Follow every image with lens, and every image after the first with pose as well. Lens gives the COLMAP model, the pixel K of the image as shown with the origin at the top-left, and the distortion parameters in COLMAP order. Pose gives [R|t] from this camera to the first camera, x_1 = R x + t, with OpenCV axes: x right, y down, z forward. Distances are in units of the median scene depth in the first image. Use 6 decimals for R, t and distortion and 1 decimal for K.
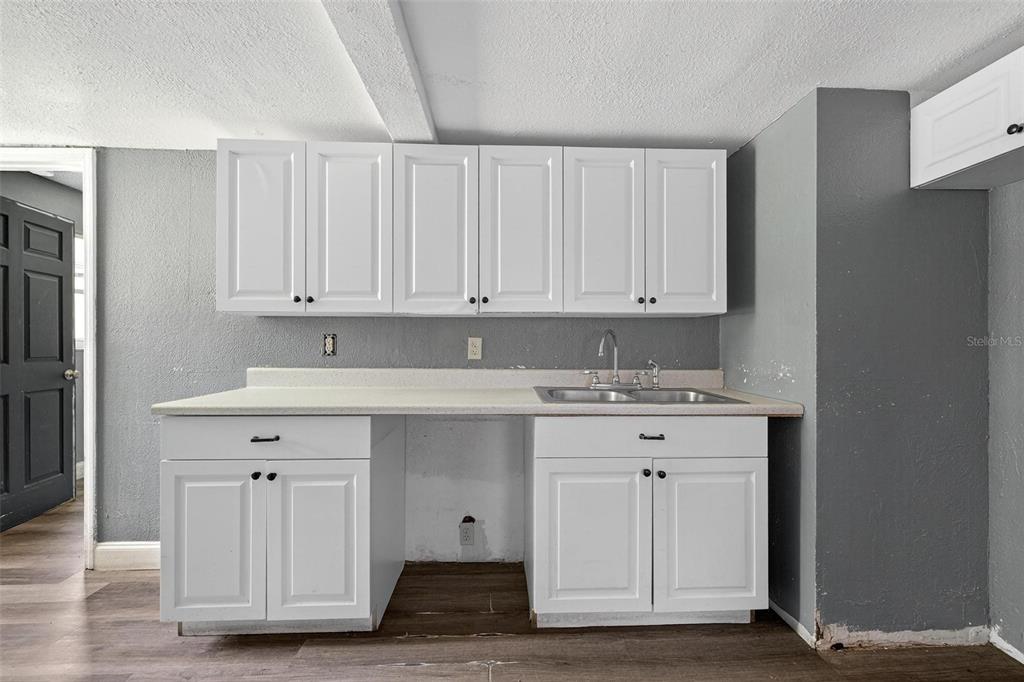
lens RADIAL K [[440.8, 0, 518.7], [0, 440.8, 340.8], [0, 0, 1]] dist [-0.000703, -0.000407]
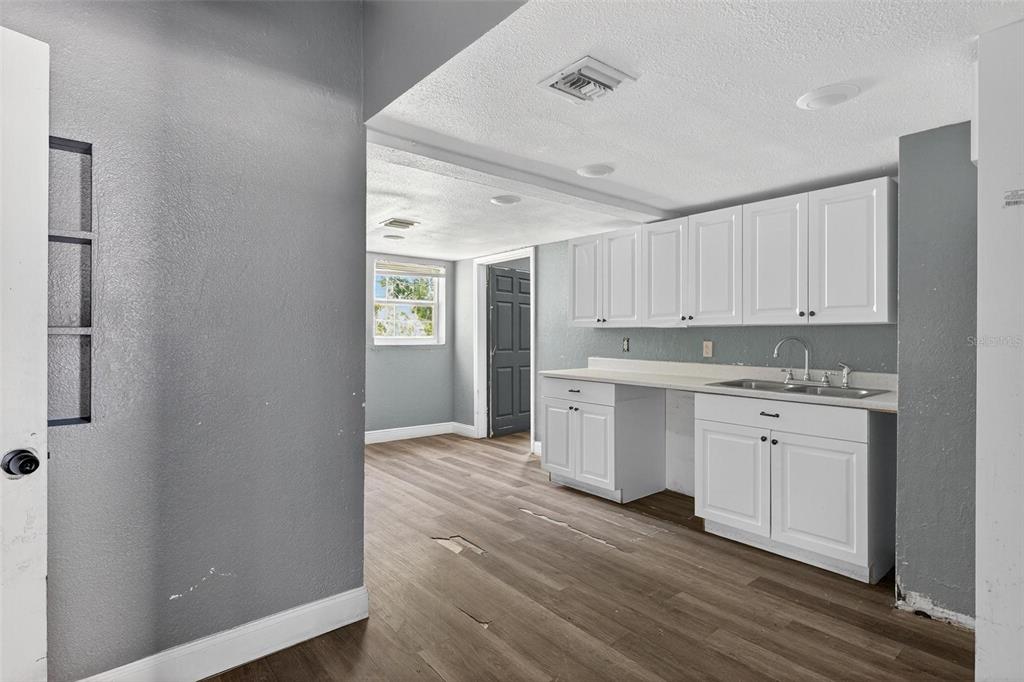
lens RADIAL K [[510.5, 0, 510.3], [0, 510.5, 333.6], [0, 0, 1]] dist [0.001883, 0.000513]
pose [[0.599272, -0.003176, -0.800539, 0.974610], [0.003399, 0.999993, -0.001423, -0.037337], [0.800538, -0.001868, 0.599279, -0.565590]]
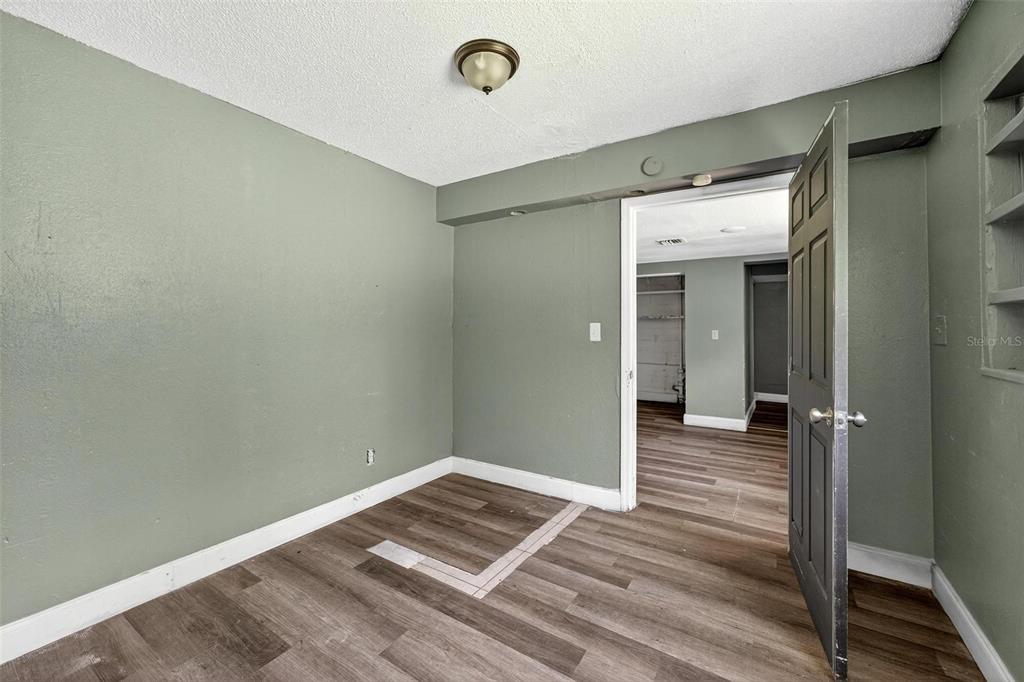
lens RADIAL K [[408.3, 0, 514.4], [0, 408.3, 322.4], [0, 0, 1]] dist [-0.008221, 0.003878]
pose [[-0.810778, 0.002120, 0.585351, -1.614095], [-0.011257, 0.999752, -0.019214, -0.028191], [-0.585246, -0.022168, -0.810553, 2.561668]]
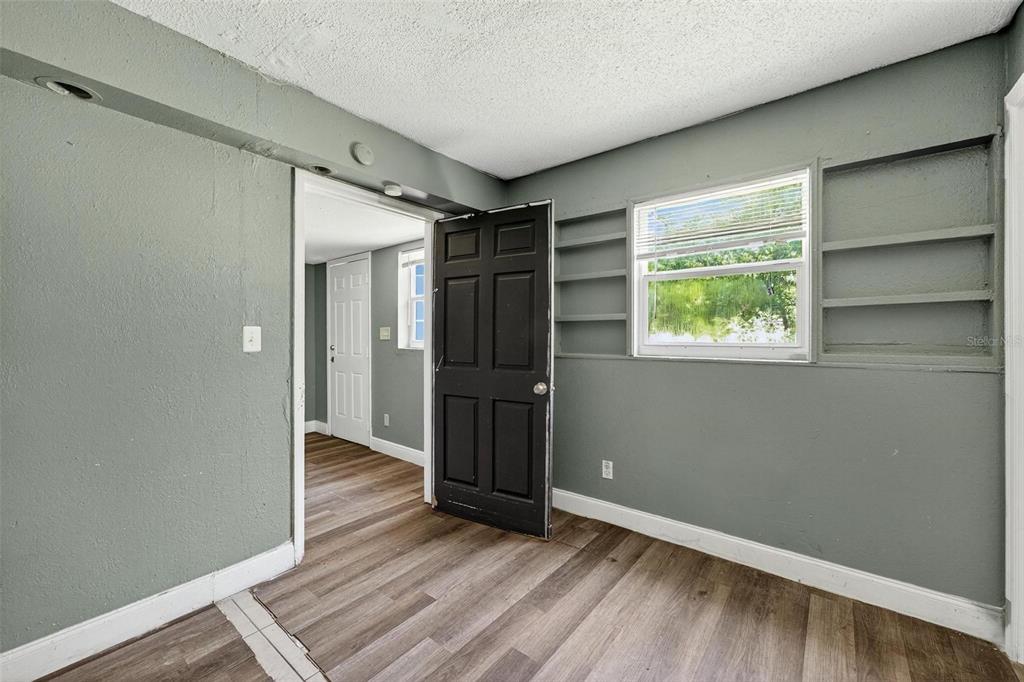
lens RADIAL K [[408.3, 0, 510.7], [0, 408.3, 338.7], [0, 0, 1]] dist [-0.008221, 0.003878]
pose [[-0.667149, -0.001919, -0.744922, -0.659762], [0.000619, 0.999995, -0.003130, -0.021070], [0.744924, -0.002549, -0.667144, 2.368174]]
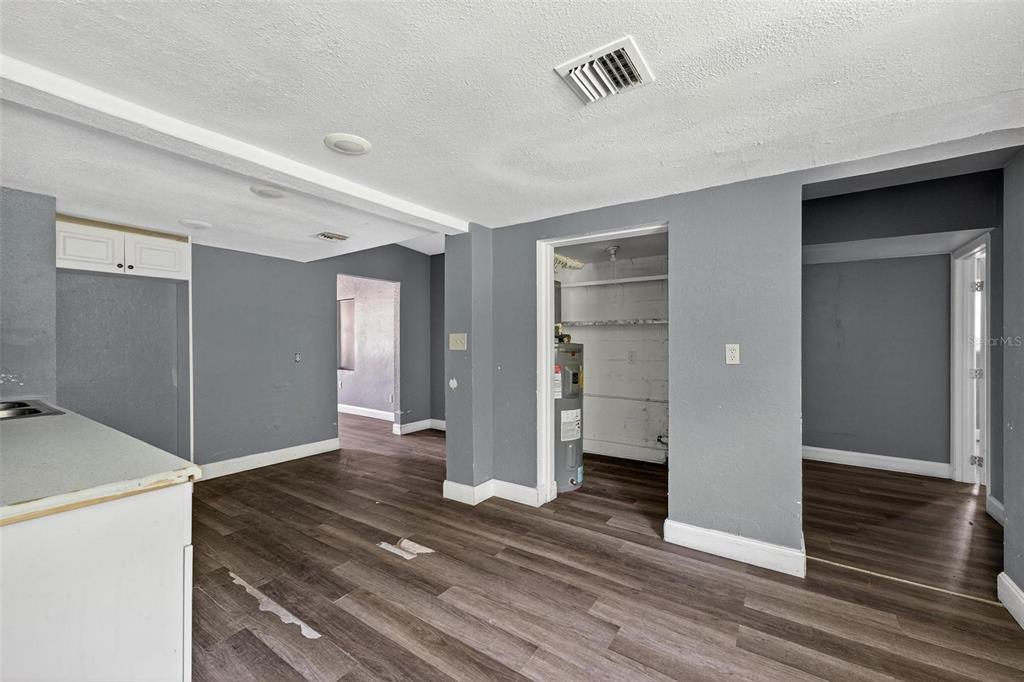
lens RADIAL K [[408.3, 0, 515.1], [0, 408.3, 345.4], [0, 0, 1]] dist [-0.008221, 0.003878]
pose [[-0.799028, -0.005939, 0.601265, -1.333646], [-0.003501, 0.999980, 0.005226, -0.043112], [-0.601284, 0.002071, -0.799033, 1.003818]]
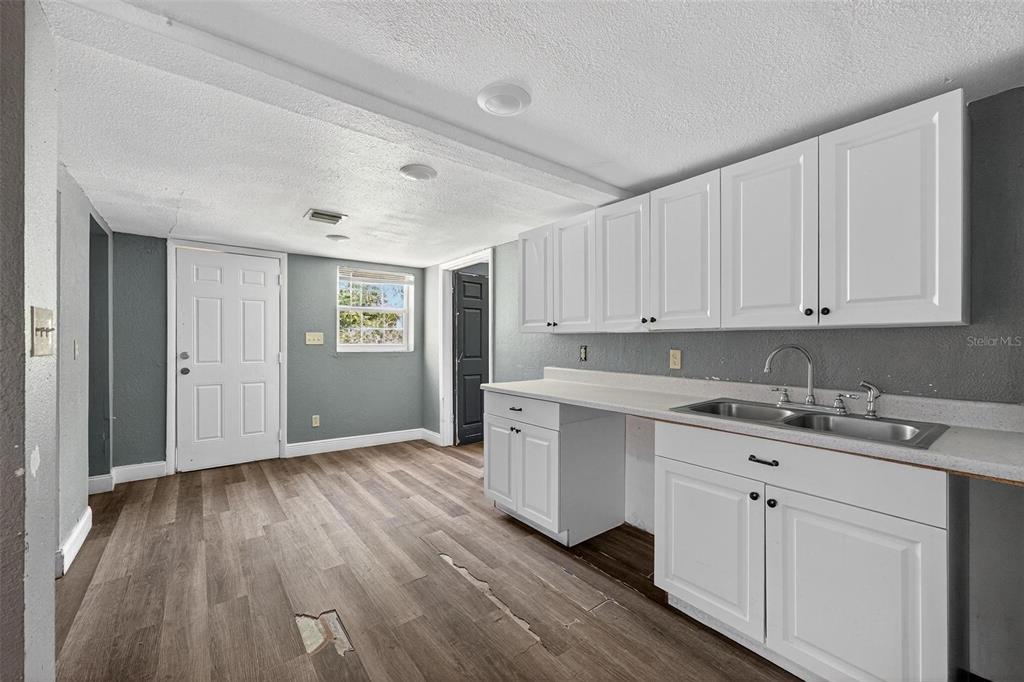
lens RADIAL K [[408.3, 0, 508.8], [0, 408.3, 343.6], [0, 0, 1]] dist [-0.008221, 0.003878]
pose [[0.571918, 0.002770, -0.820306, 0.616245], [0.002840, 0.999982, 0.005357, -0.035435], [0.820306, -0.005393, 0.571899, 0.044487]]
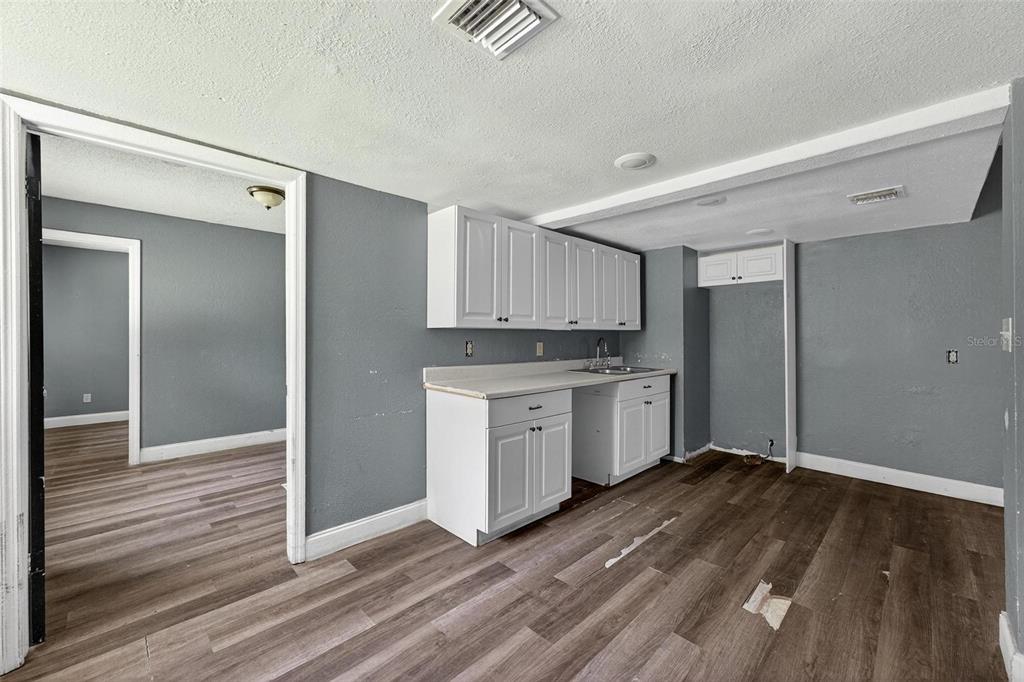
lens RADIAL K [[408.3, 0, 516.1], [0, 408.3, 335.8], [0, 0, 1]] dist [-0.008221, 0.003878]
pose [[0.743585, -0.002559, 0.668637, -1.404199], [-0.004010, 0.999958, 0.008287, -0.052904], [-0.668629, -0.008843, 0.743543, -0.098033]]
